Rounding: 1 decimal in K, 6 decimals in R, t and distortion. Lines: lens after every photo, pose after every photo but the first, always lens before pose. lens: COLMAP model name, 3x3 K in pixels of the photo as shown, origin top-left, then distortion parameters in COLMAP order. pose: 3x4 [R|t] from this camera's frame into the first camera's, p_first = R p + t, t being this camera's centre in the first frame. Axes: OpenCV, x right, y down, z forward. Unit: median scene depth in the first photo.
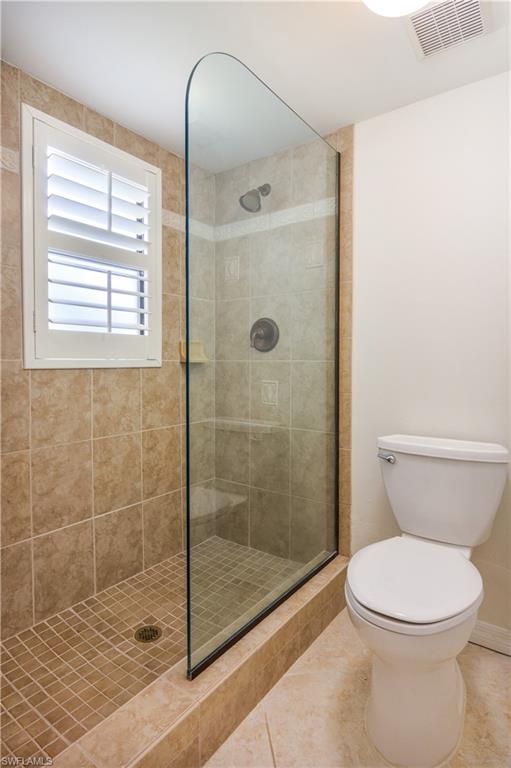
lens RADIAL K [[398.8, 0, 255.5], [0, 398.8, 384.0], [0, 0, 1]] dist [0.001561, 0.000664]
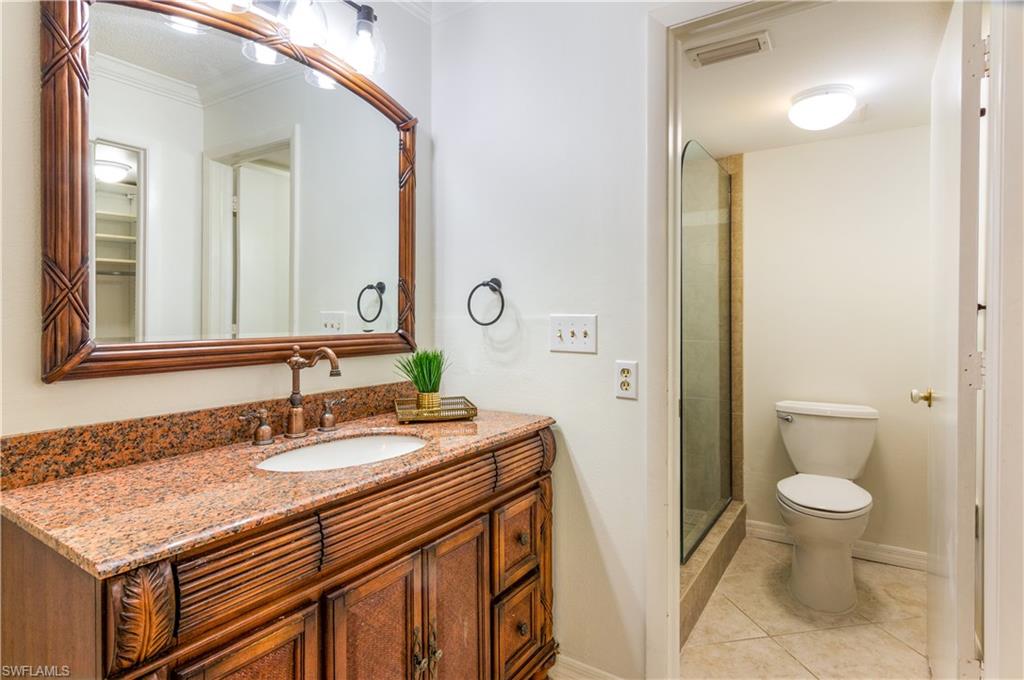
lens RADIAL K [[512.2, 0, 512.0], [0, 512.2, 340.0], [0, 0, 1]] dist [-0.000031, 0.001079]
pose [[0.998899, -0.008995, 0.046044, -0.549195], [0.009514, 0.999894, -0.011056, -0.053298], [-0.045940, 0.011482, 0.998878, -0.558342]]
